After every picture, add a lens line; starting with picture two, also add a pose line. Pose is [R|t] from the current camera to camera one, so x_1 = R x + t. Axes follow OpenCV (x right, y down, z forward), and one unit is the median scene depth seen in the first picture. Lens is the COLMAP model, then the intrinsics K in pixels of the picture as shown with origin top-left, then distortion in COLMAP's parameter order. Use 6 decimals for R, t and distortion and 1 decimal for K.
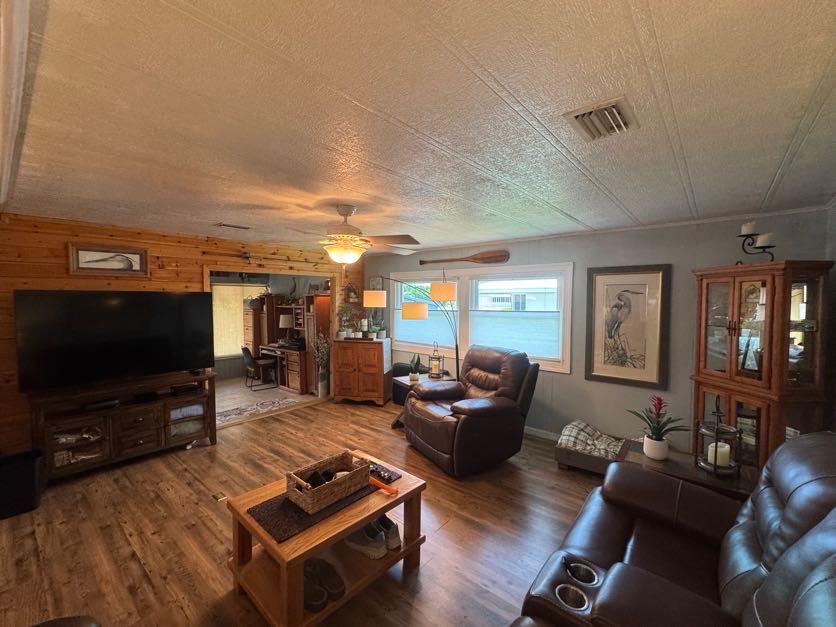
lens RADIAL K [[356.1, 0, 415.8], [0, 356.1, 313.2], [0, 0, 1]] dist [0.000562, -0.000521]
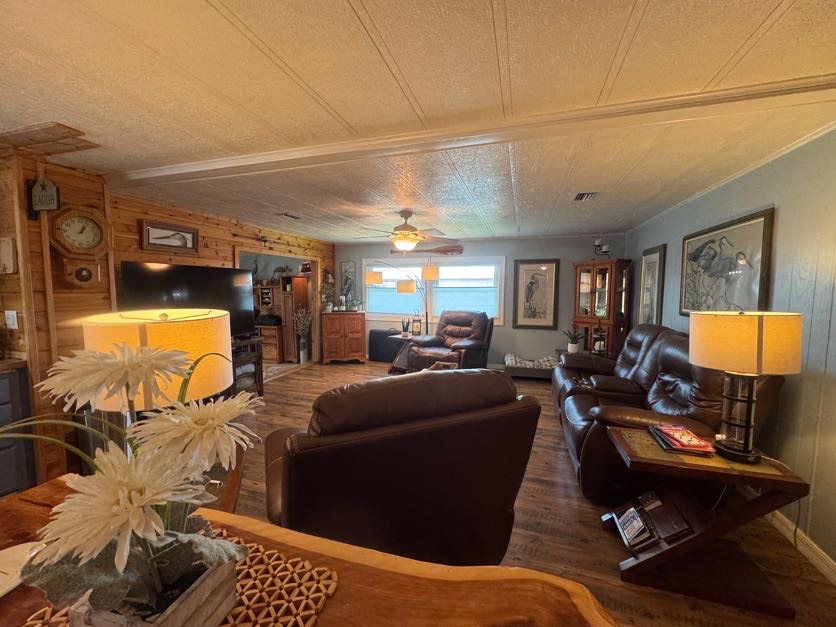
lens RADIAL K [[331.3, 0, 418.0], [0, 331.3, 313.5], [0, 0, 1]] dist [-0.002268, 0.000252]
pose [[0.921956, -0.028342, 0.386256, -0.489079], [0.014467, 0.999143, 0.038782, 0.051038], [-0.387024, -0.030167, 0.921576, -0.221841]]
